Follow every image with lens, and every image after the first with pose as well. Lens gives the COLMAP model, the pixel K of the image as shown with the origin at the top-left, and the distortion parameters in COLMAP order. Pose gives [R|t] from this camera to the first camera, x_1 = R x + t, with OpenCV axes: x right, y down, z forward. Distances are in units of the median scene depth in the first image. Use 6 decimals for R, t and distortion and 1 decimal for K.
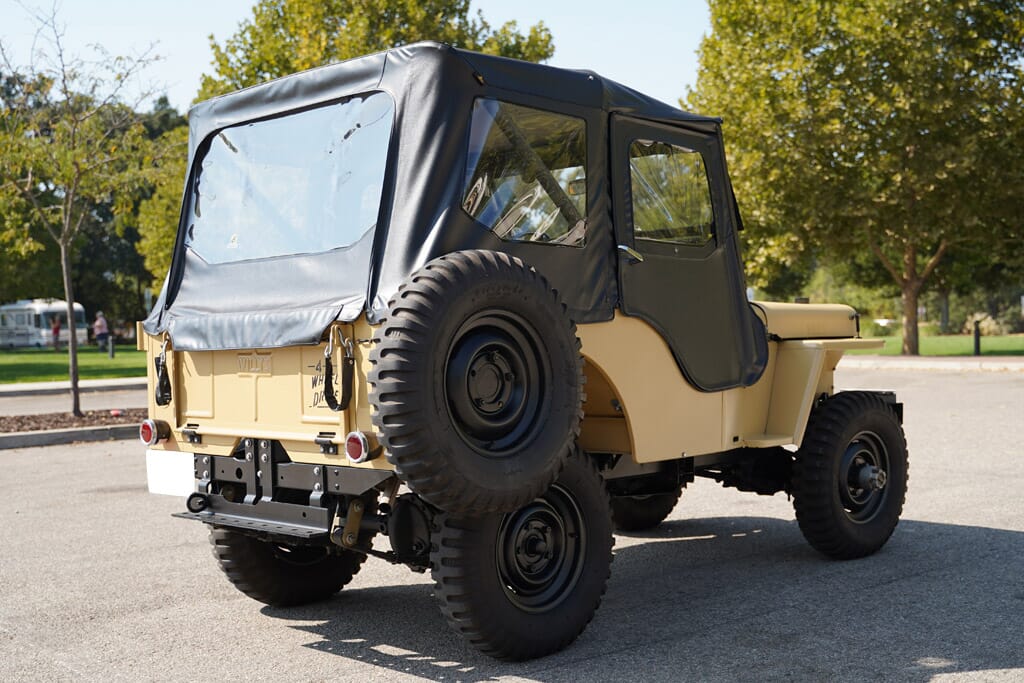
lens RADIAL K [[1224.5, 0, 512.0], [0, 1224.5, 341.5], [0, 0, 1]] dist [-0.001754, -0.005985]
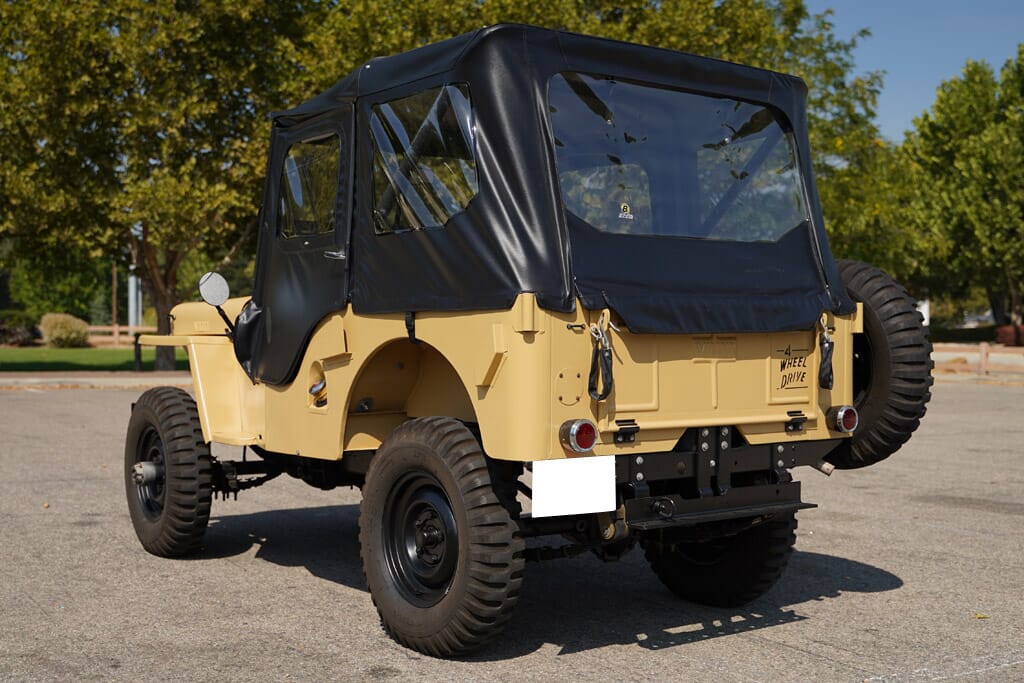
lens RADIAL K [[1224.5, 0, 512.0], [0, 1224.5, 341.5], [0, 0, 1]] dist [-0.001754, -0.005985]
pose [[0.139824, 0.024813, 0.989865, -1.121993], [-0.003927, 0.999692, -0.024504, 0.035436], [-0.990169, -0.000461, 0.139879, 0.977981]]
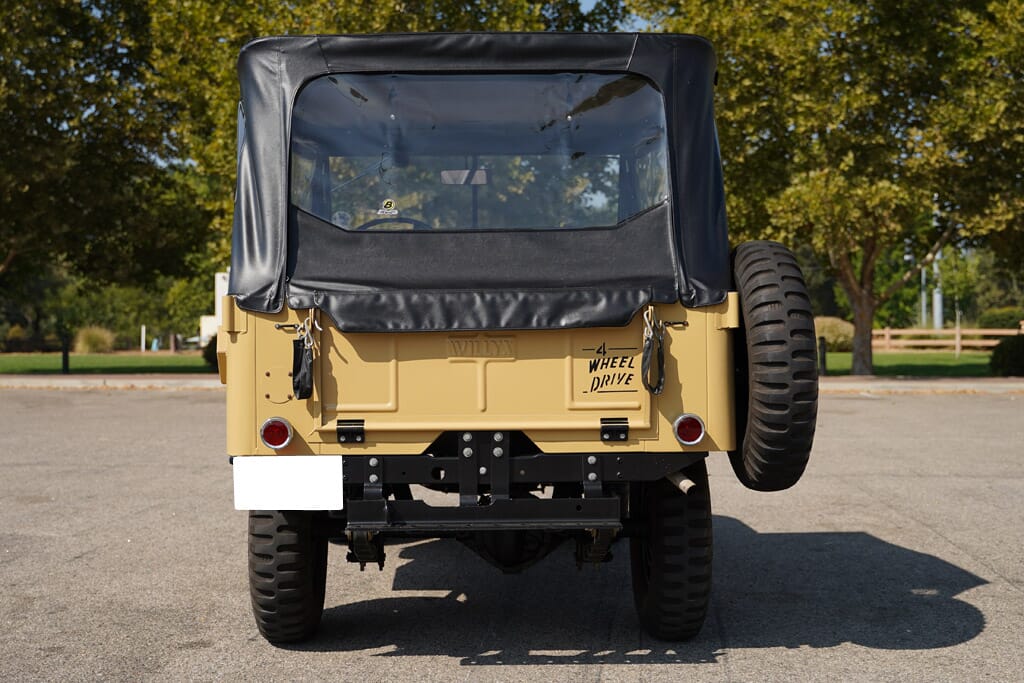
lens RADIAL K [[1296.6, 0, 512.0], [0, 1296.6, 341.5], [0, 0, 1]] dist [-0.074653, 0.034066]
pose [[0.675150, 0.024039, 0.737289, -0.847925], [-0.010625, 0.999682, -0.022865, 0.034043], [-0.737604, 0.007603, 0.675191, 0.335662]]
